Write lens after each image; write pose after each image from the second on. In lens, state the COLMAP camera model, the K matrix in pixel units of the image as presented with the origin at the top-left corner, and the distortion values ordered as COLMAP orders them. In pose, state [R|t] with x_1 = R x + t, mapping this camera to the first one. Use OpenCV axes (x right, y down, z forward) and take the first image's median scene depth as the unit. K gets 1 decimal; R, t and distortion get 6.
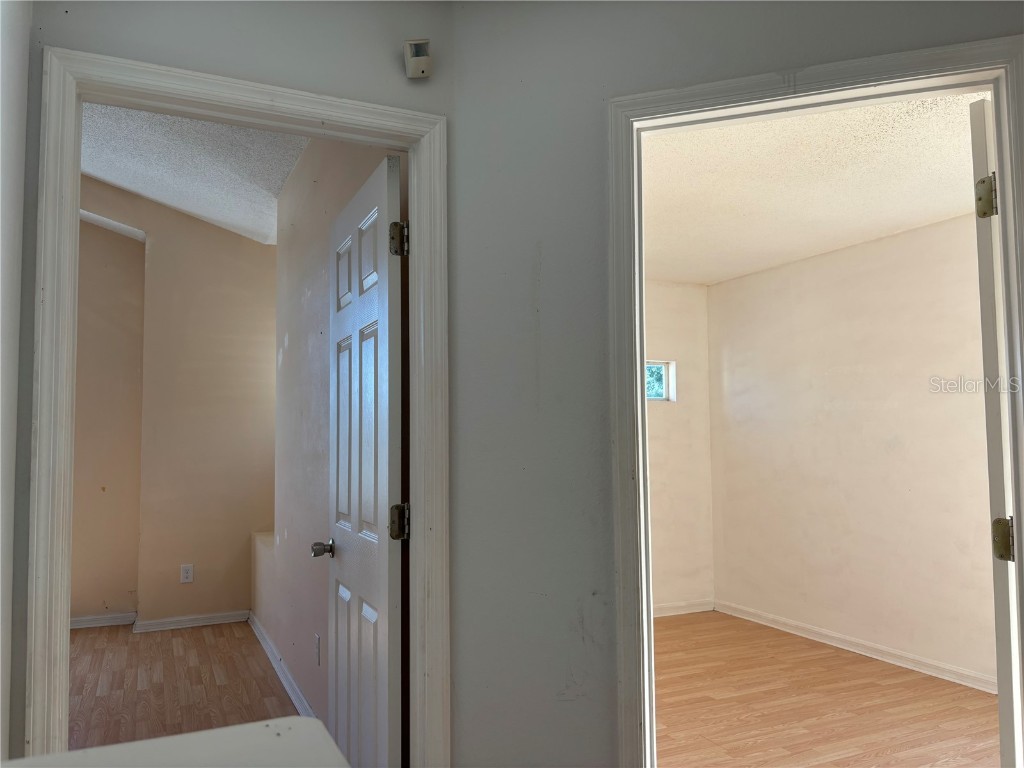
lens RADIAL K [[773.4, 0, 512.7], [0, 773.4, 385.3], [0, 0, 1]] dist [0.036547, -0.046674]
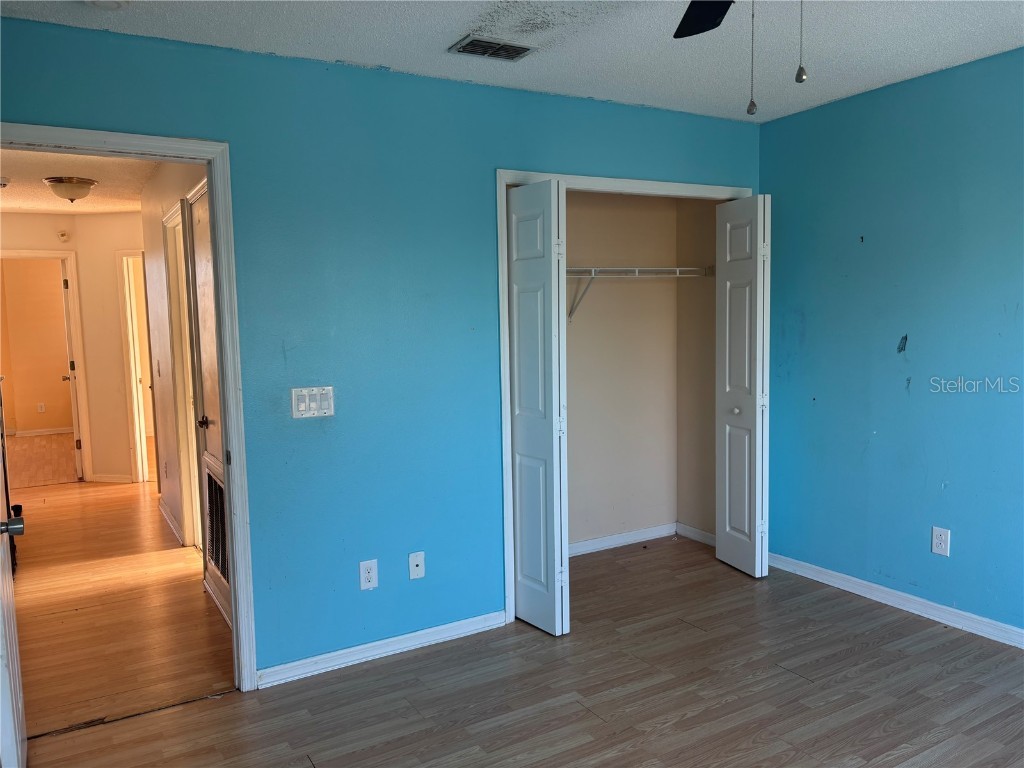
lens RADIAL K [[773.4, 0, 511.1], [0, 773.4, 385.2], [0, 0, 1]] dist [0.036547, -0.046674]
pose [[0.994855, -0.021856, 0.098928, 0.659640], [0.007831, 0.990120, 0.140003, -0.089866], [-0.101010, -0.138508, 0.985197, -1.213287]]
